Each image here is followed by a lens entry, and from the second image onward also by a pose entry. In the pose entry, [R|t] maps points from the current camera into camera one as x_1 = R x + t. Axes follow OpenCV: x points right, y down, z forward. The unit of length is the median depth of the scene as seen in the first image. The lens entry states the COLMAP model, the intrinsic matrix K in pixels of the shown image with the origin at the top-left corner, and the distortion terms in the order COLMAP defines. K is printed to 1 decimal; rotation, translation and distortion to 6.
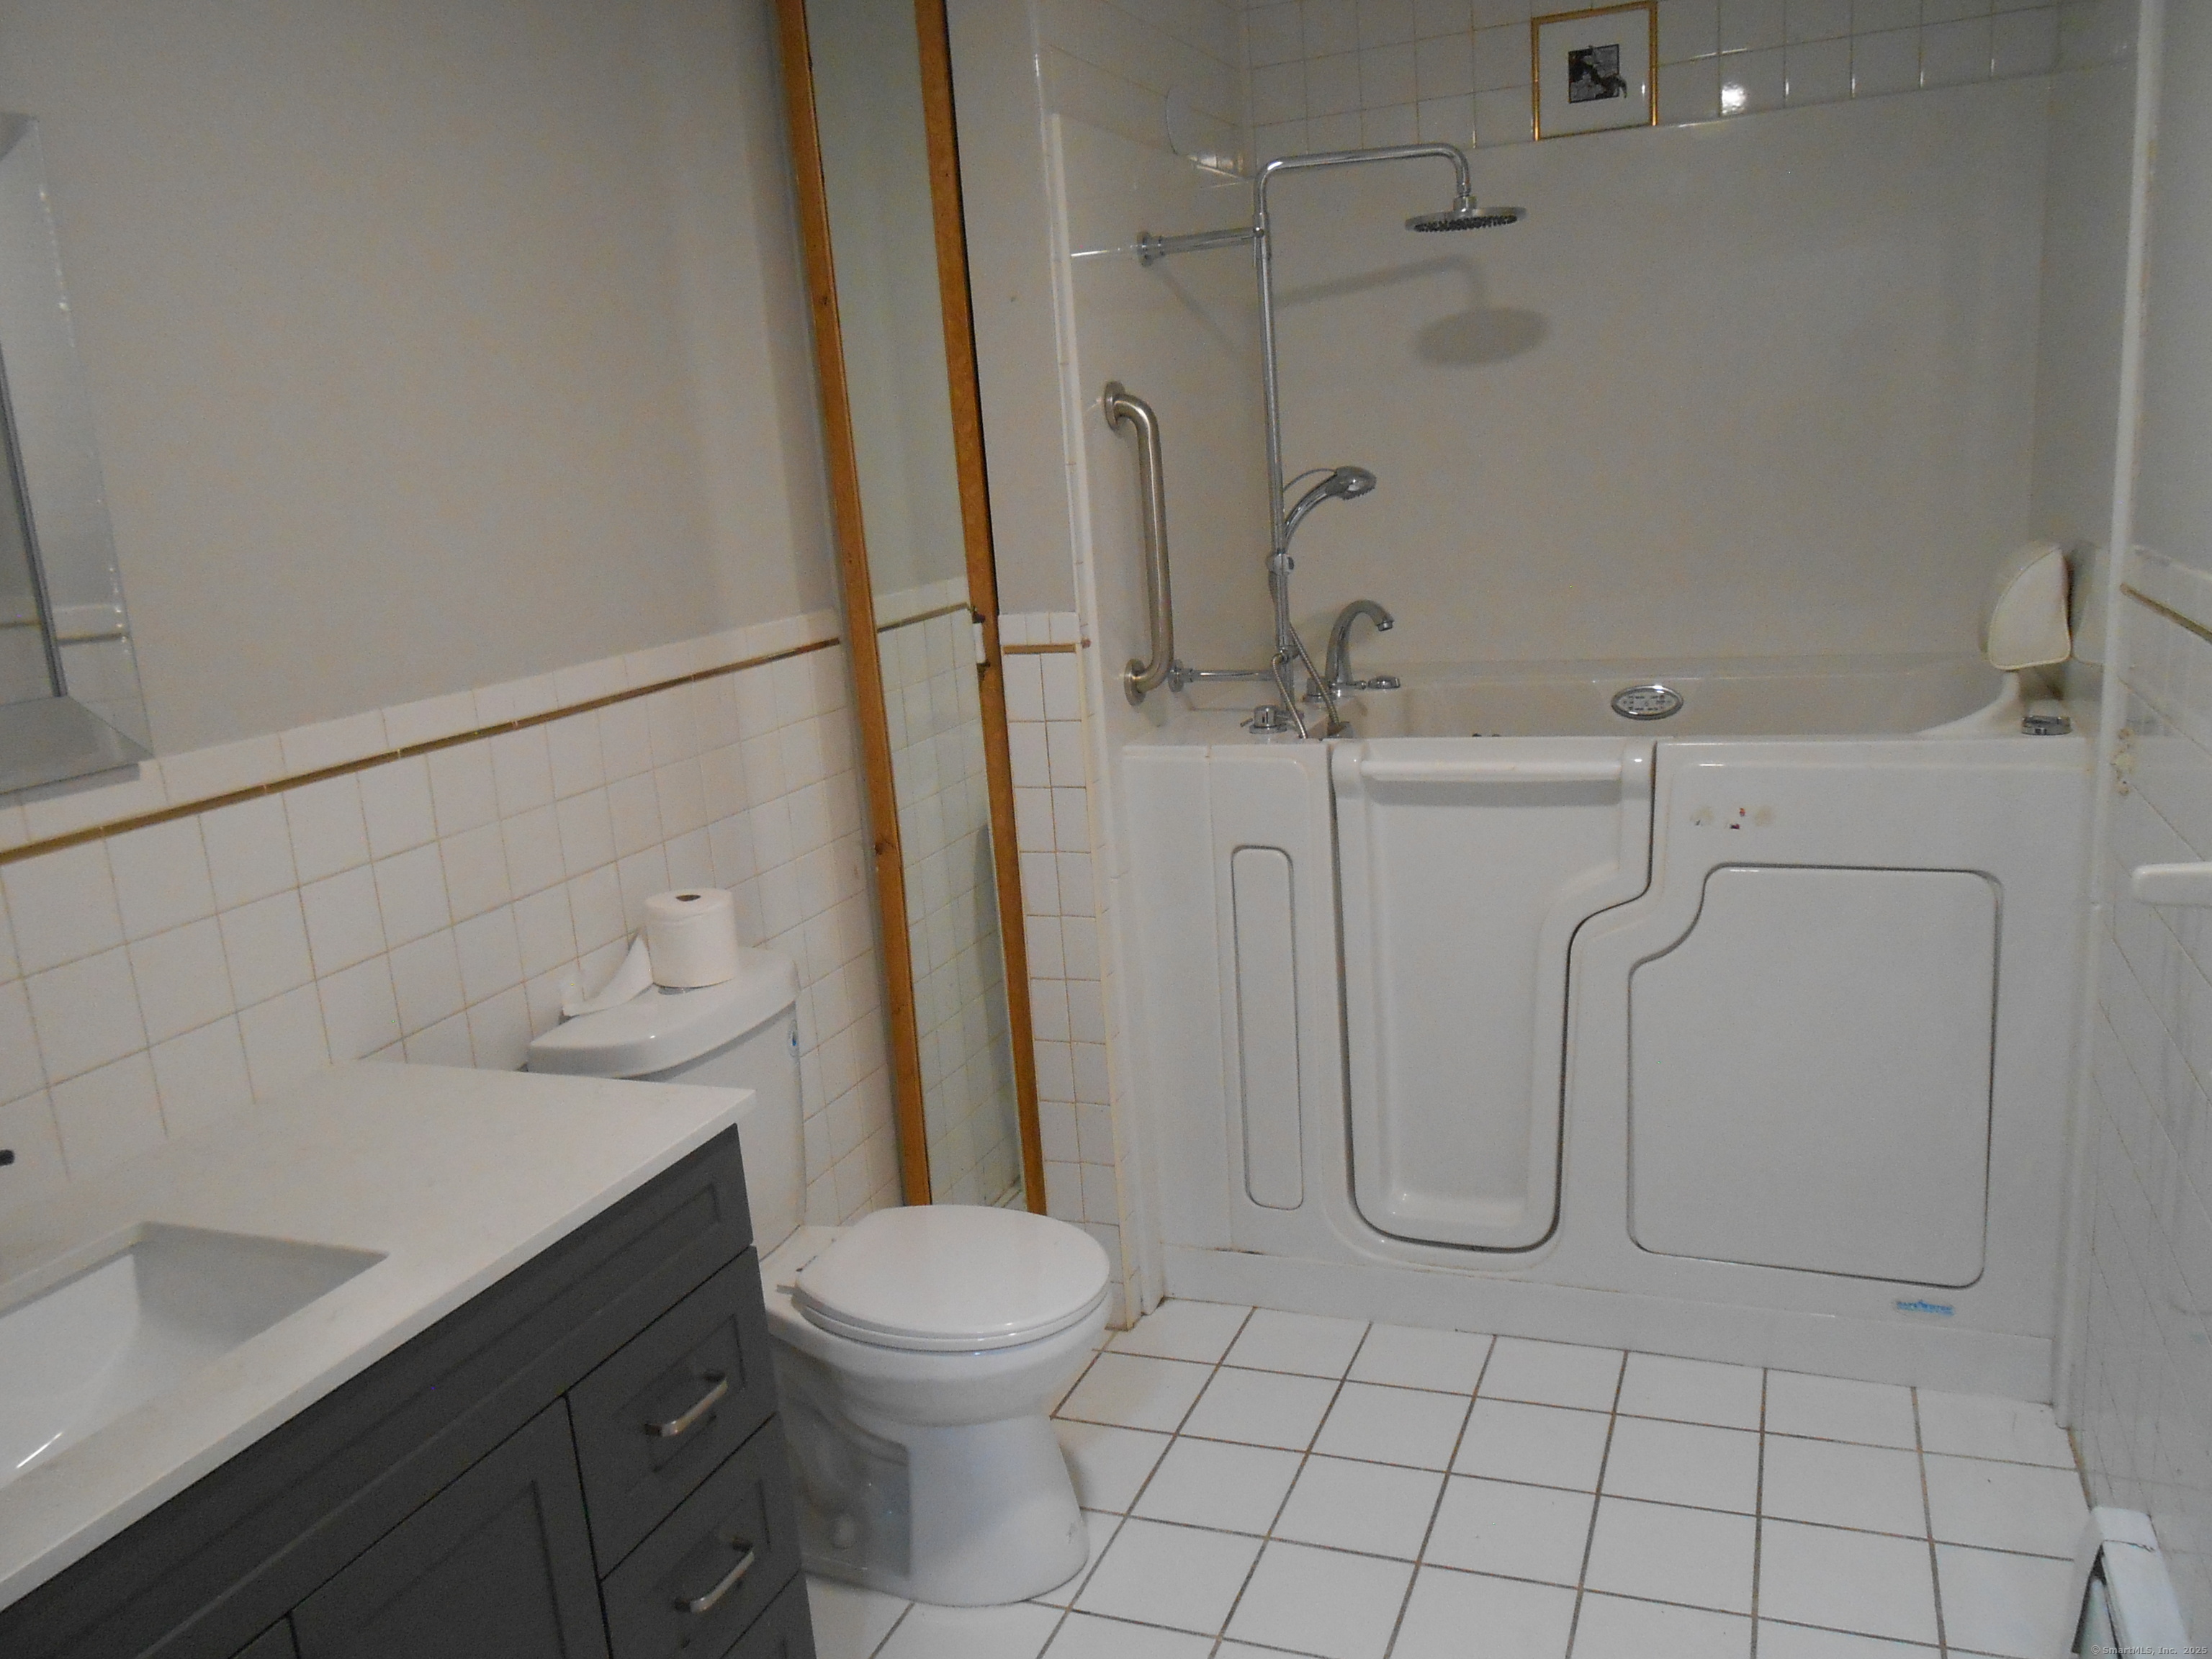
lens RADIAL K [[1686.8, 0, 1105.9], [0, 1686.8, 828.7], [0, 0, 1]] dist [-0.052261, 0.051083]
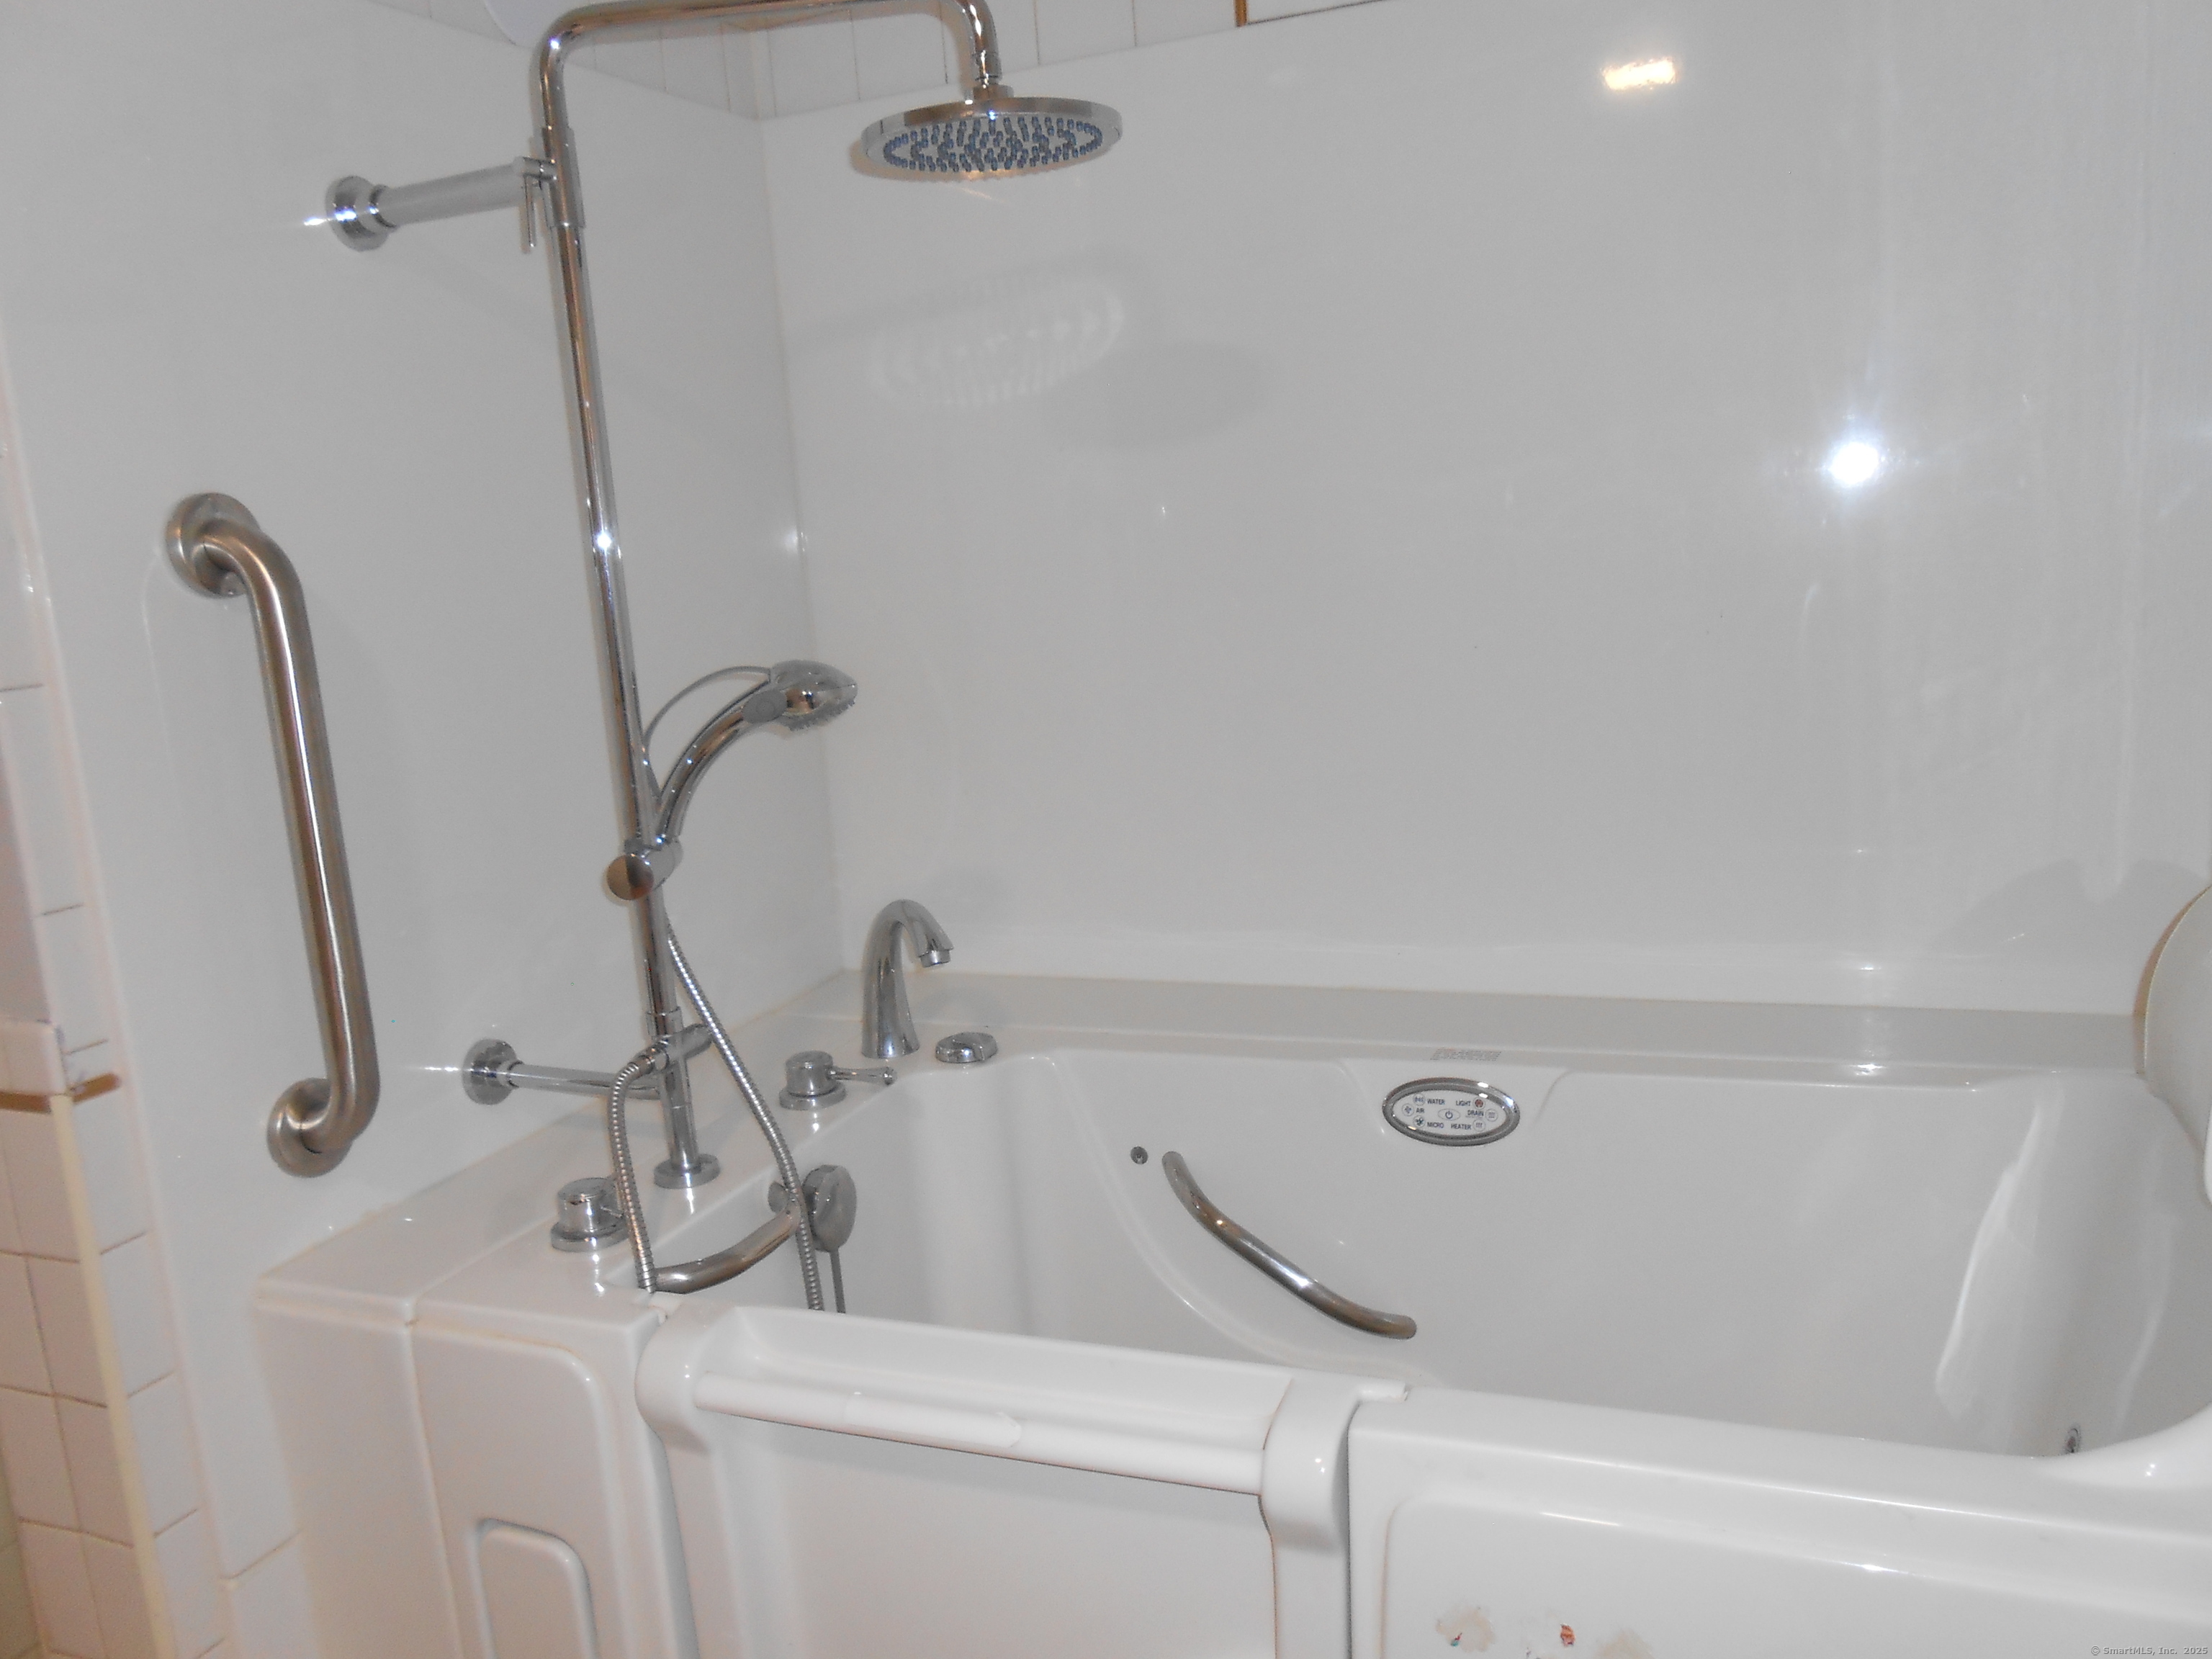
lens RADIAL K [[1686.8, 0, 1110.0], [0, 1686.8, 833.8], [0, 0, 1]] dist [-0.052261, 0.051083]
pose [[0.999995, -0.000700, 0.002990, 0.234184], [0.000859, 0.998572, -0.053420, -0.141671], [-0.002948, 0.053422, 0.998568, 0.524695]]
